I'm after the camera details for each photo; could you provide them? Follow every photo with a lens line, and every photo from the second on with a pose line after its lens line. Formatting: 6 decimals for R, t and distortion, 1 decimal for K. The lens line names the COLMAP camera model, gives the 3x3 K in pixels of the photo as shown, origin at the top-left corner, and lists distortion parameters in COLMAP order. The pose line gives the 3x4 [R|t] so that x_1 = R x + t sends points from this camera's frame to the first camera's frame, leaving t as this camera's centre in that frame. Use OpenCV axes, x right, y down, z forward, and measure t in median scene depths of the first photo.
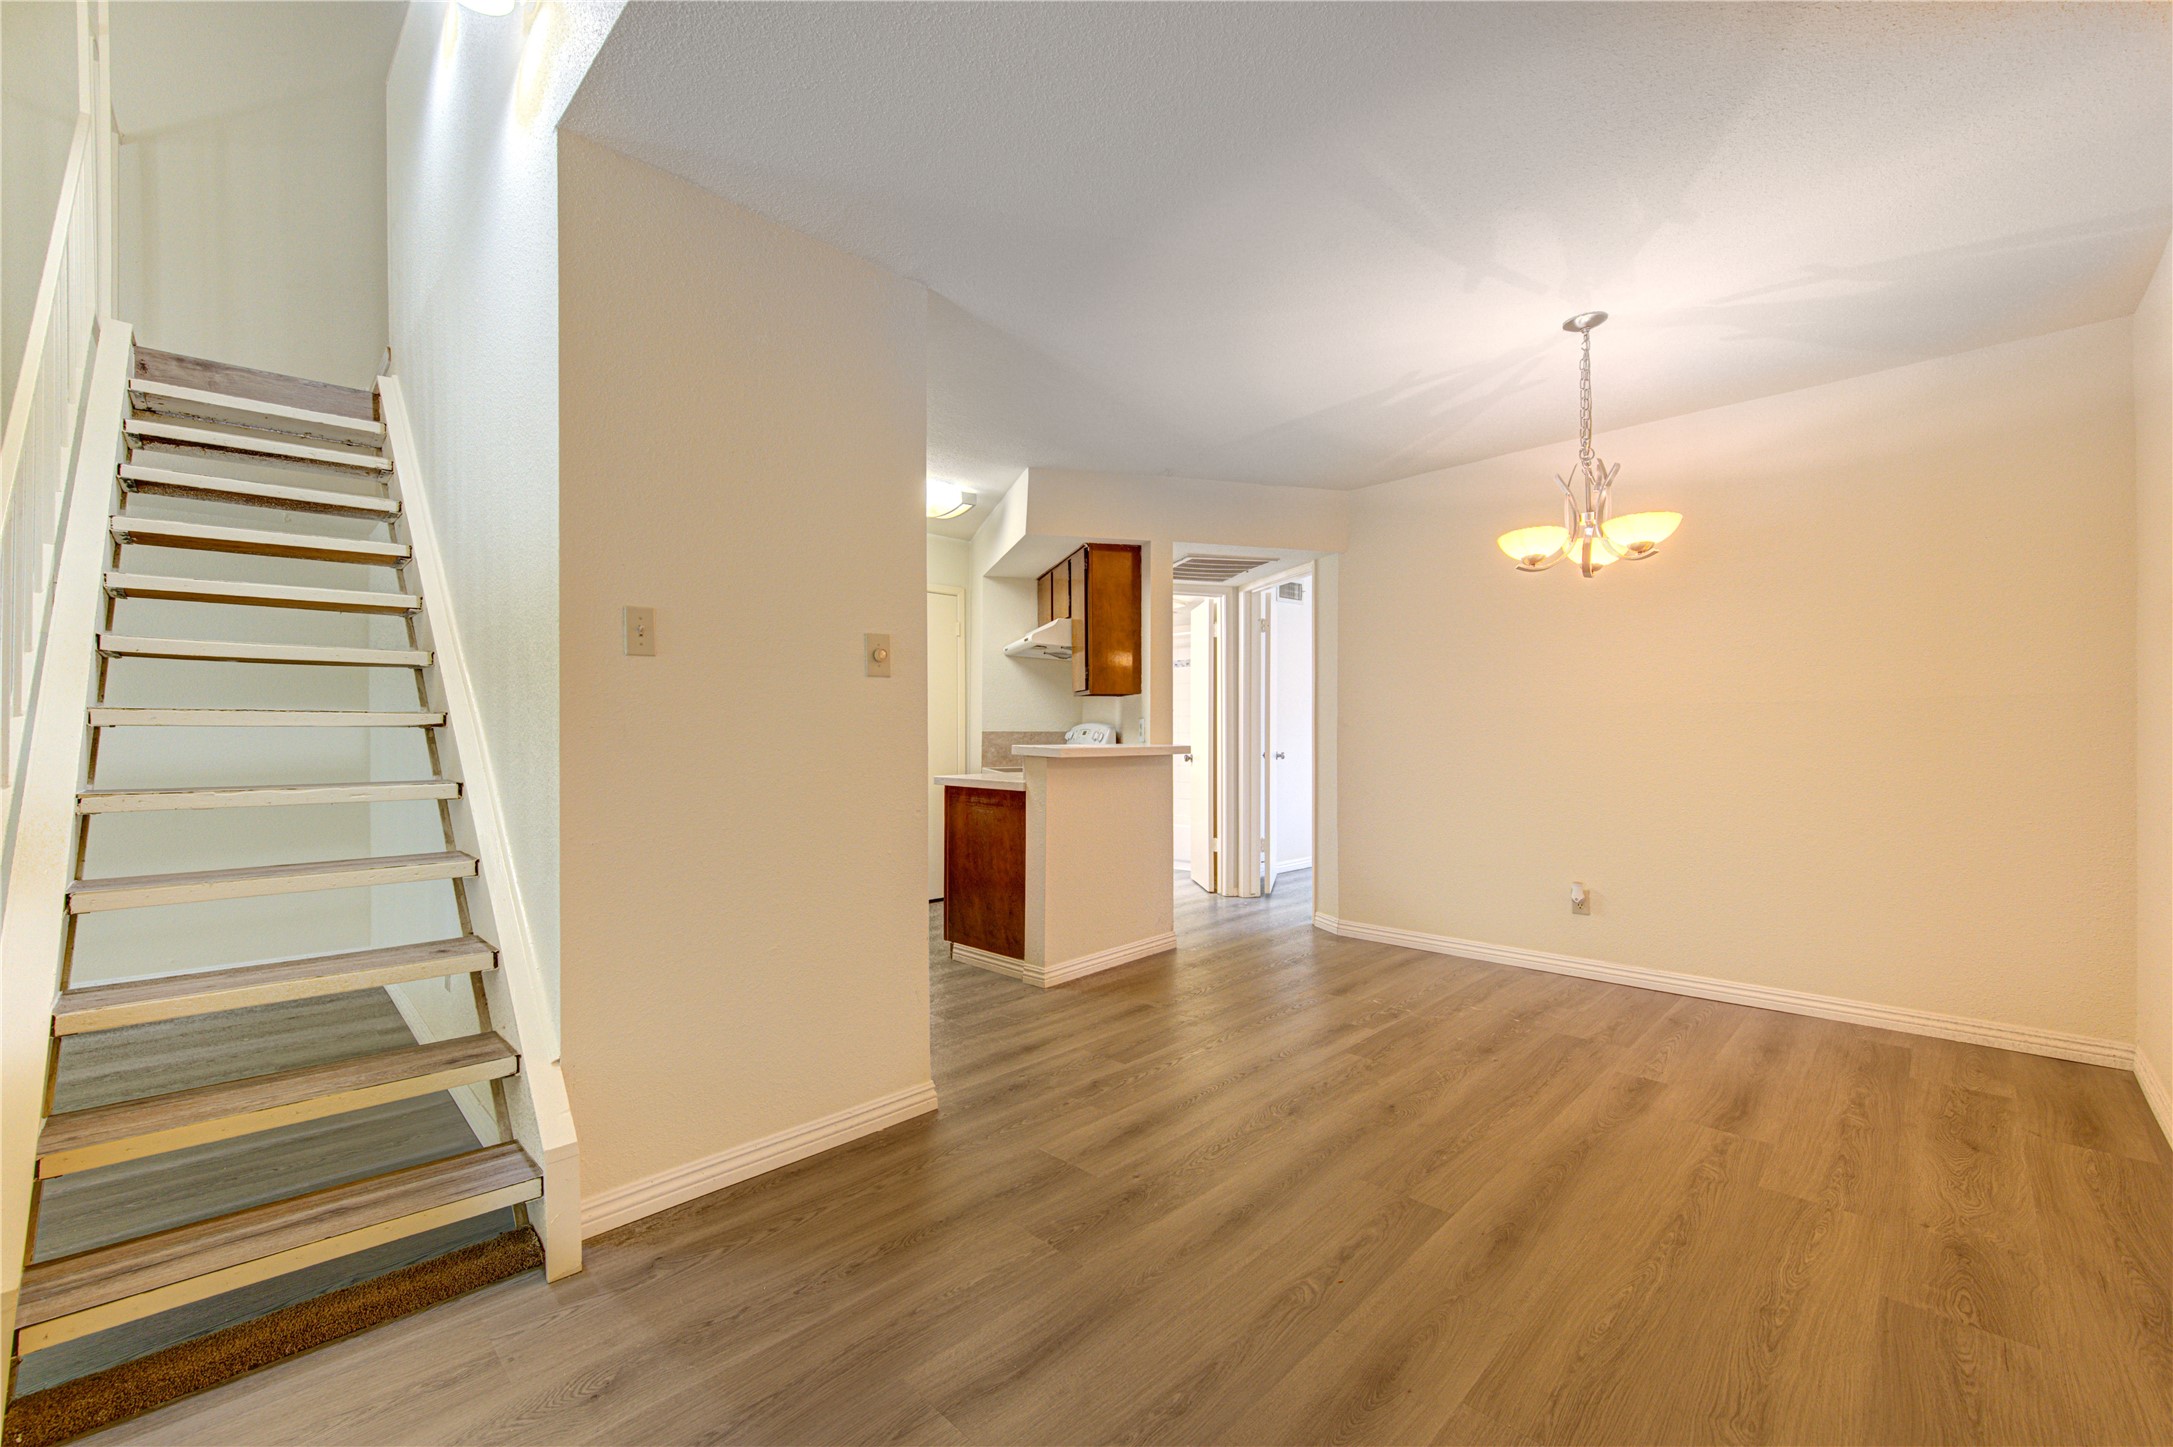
lens RADIAL K [[821.8, 0, 1078.1], [0, 821.8, 726.2], [0, 0, 1]] dist [0.000260, 0.000128]
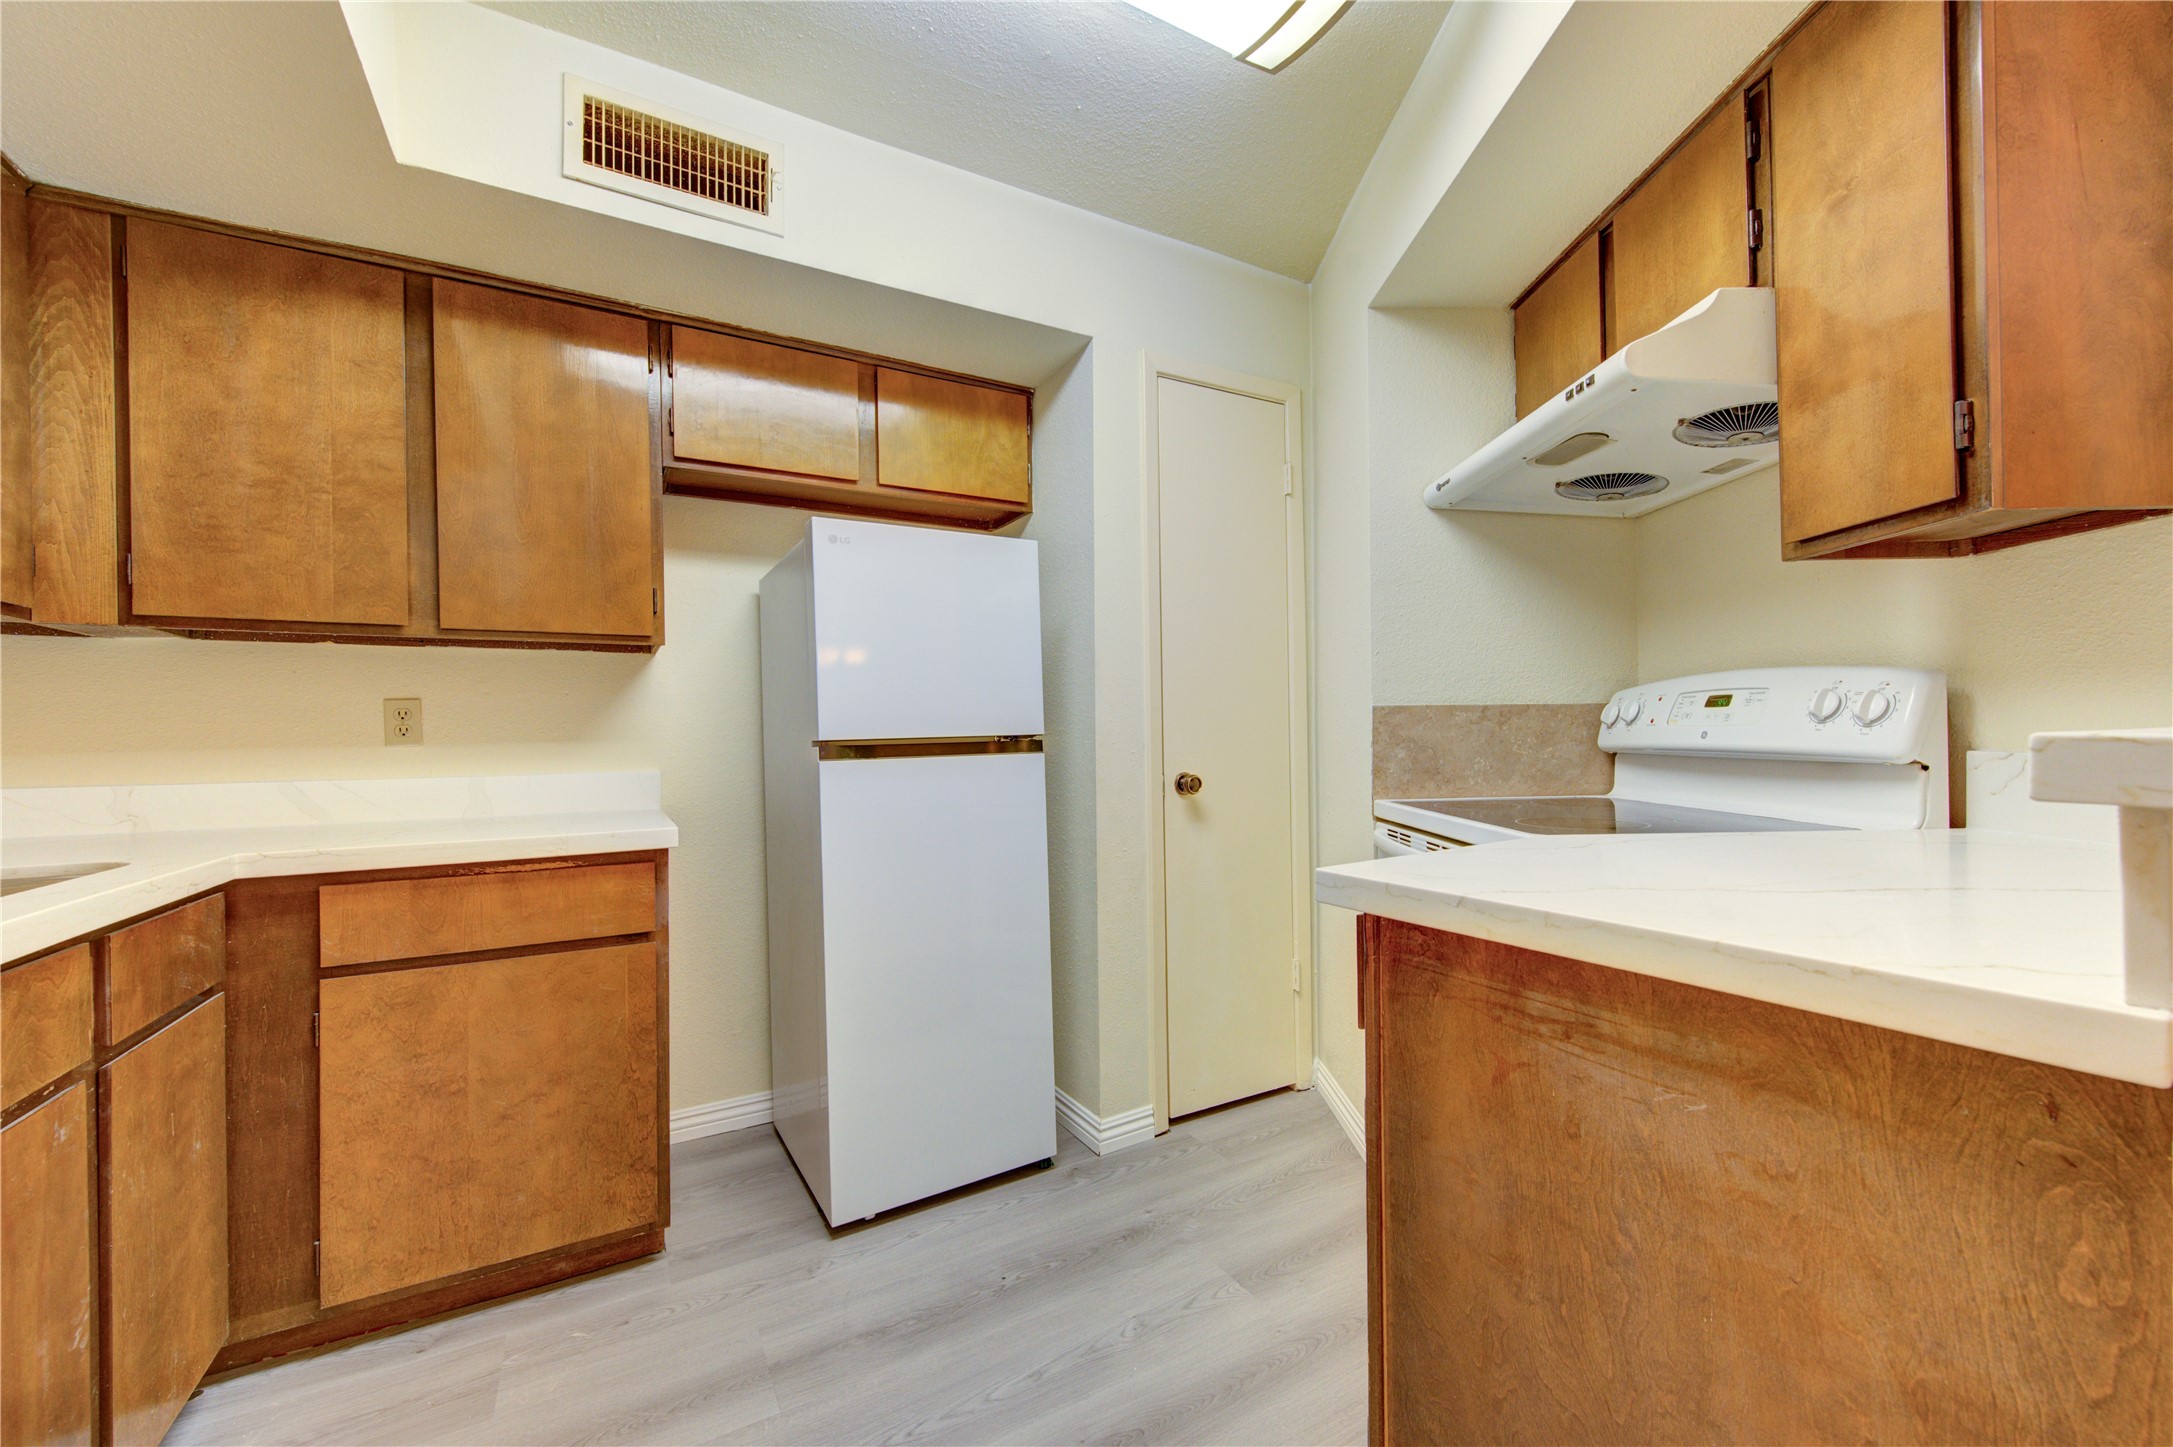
lens RADIAL K [[821.8, 0, 1035.9], [0, 821.8, 732.9], [0, 0, 1]] dist [0.000260, 0.000128]
pose [[0.936543, -0.015688, -0.350201, -0.144749], [0.019055, 0.999799, 0.006171, 0.015256], [0.350034, -0.012453, 0.936654, 0.644403]]
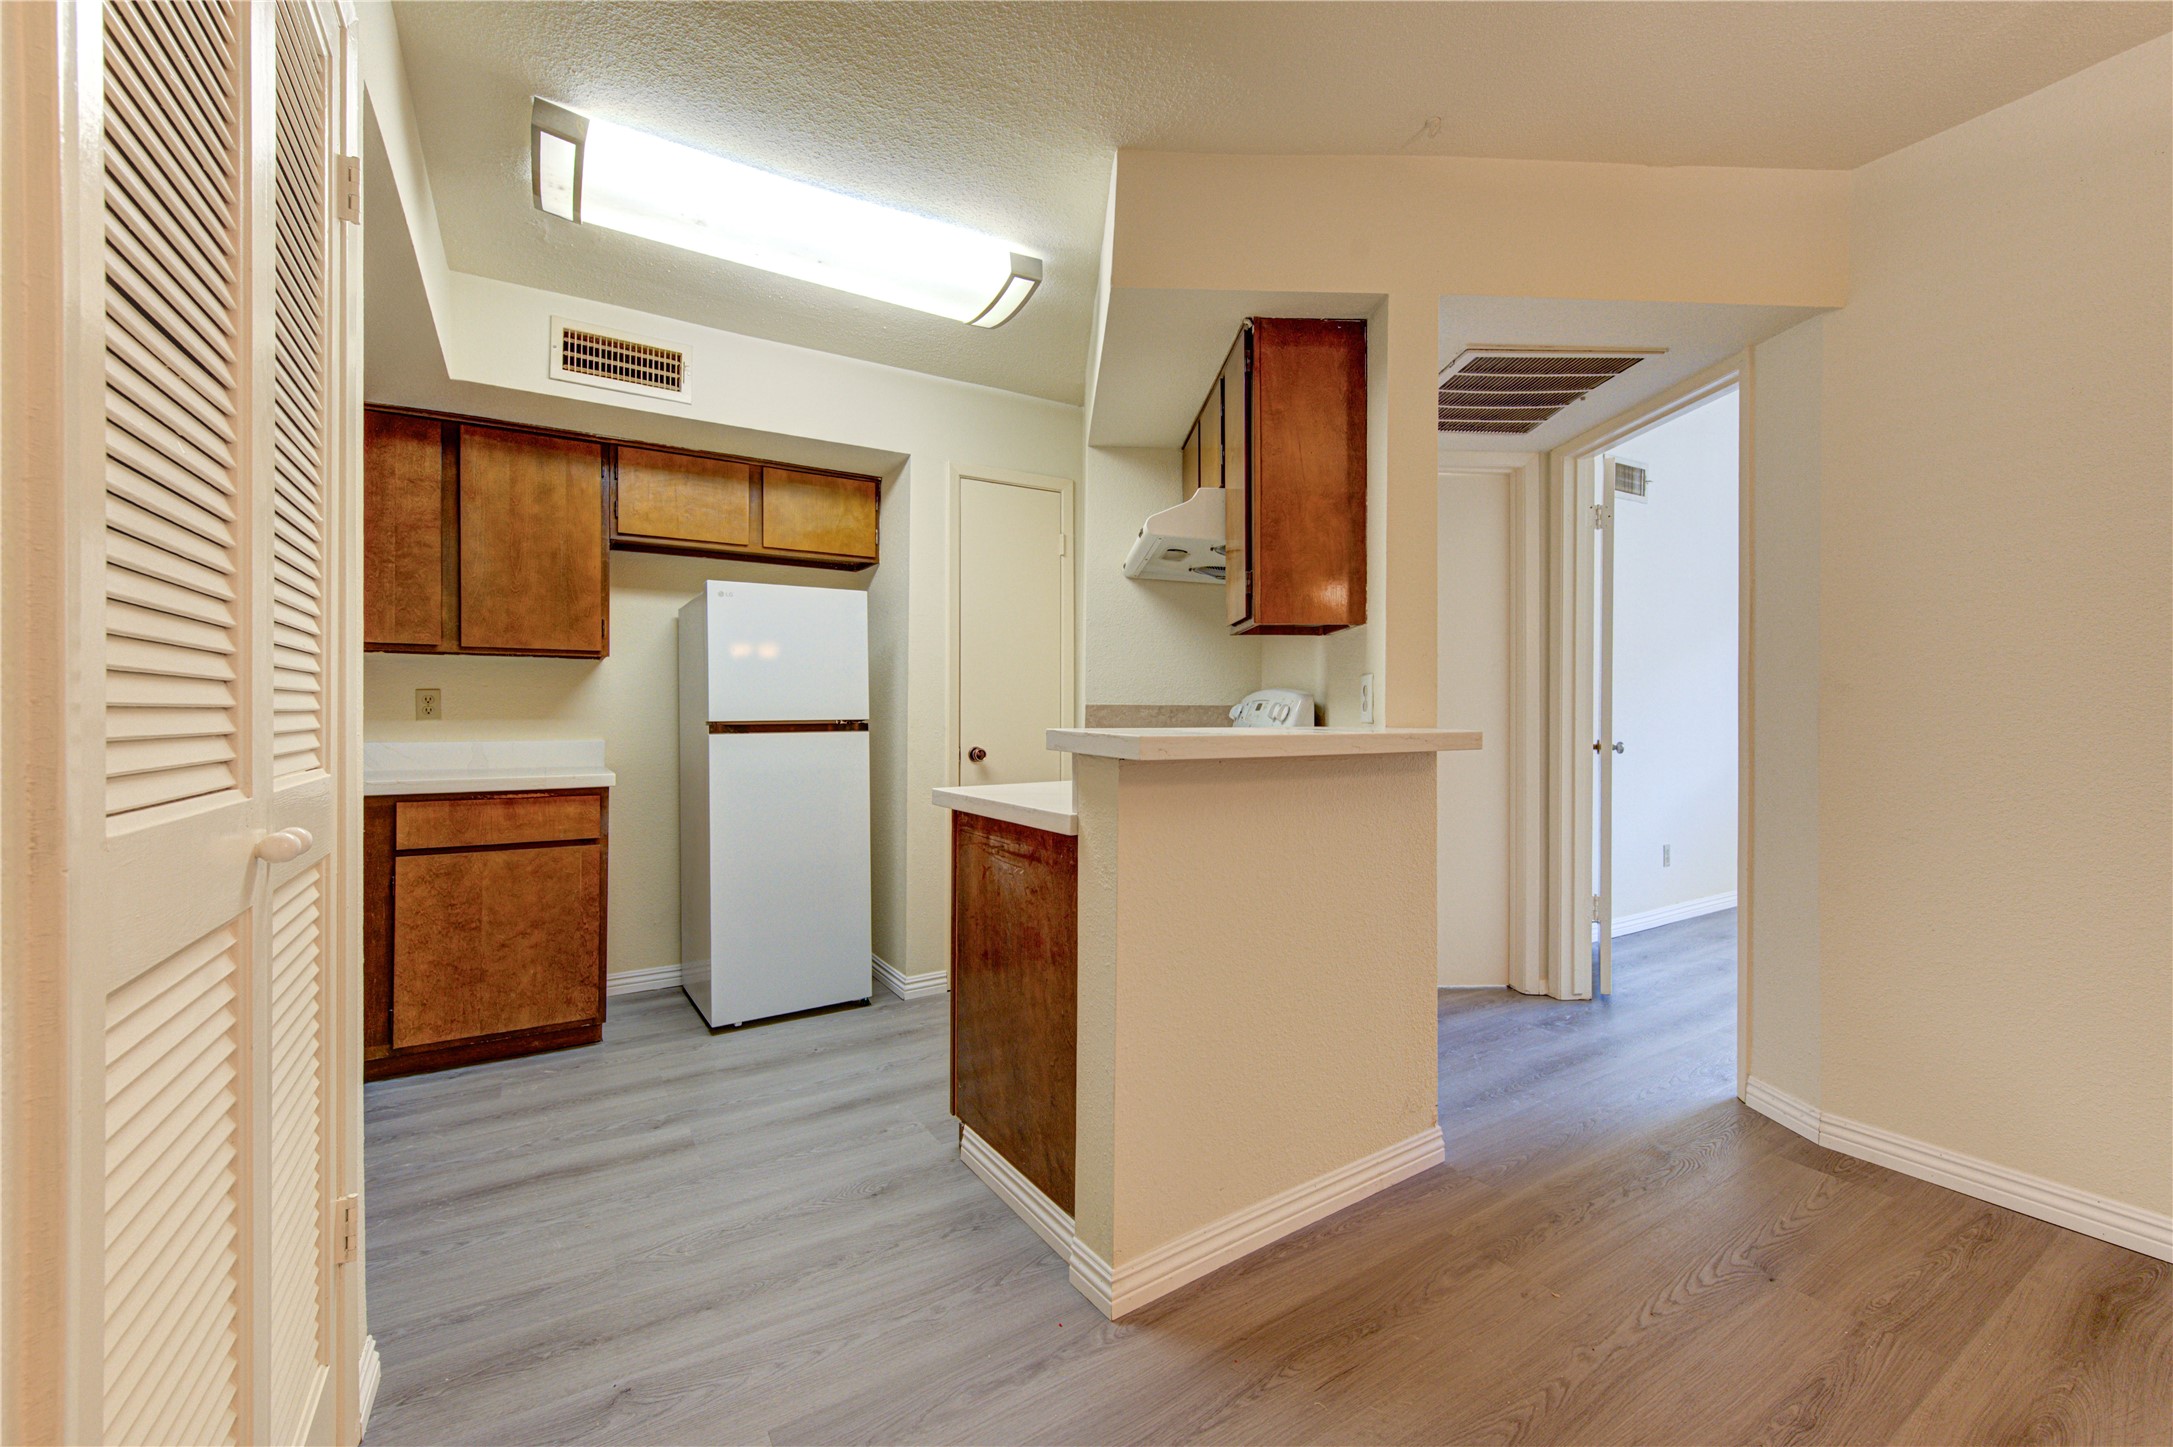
lens RADIAL K [[821.8, 0, 1063.6], [0, 821.8, 714.5], [0, 0, 1]] dist [0.000260, 0.000128]
pose [[0.961479, 0.000958, -0.274878, 0.036914], [0.001077, 0.999973, 0.007251, 0.010141], [0.274878, -0.007267, 0.961452, 0.463871]]
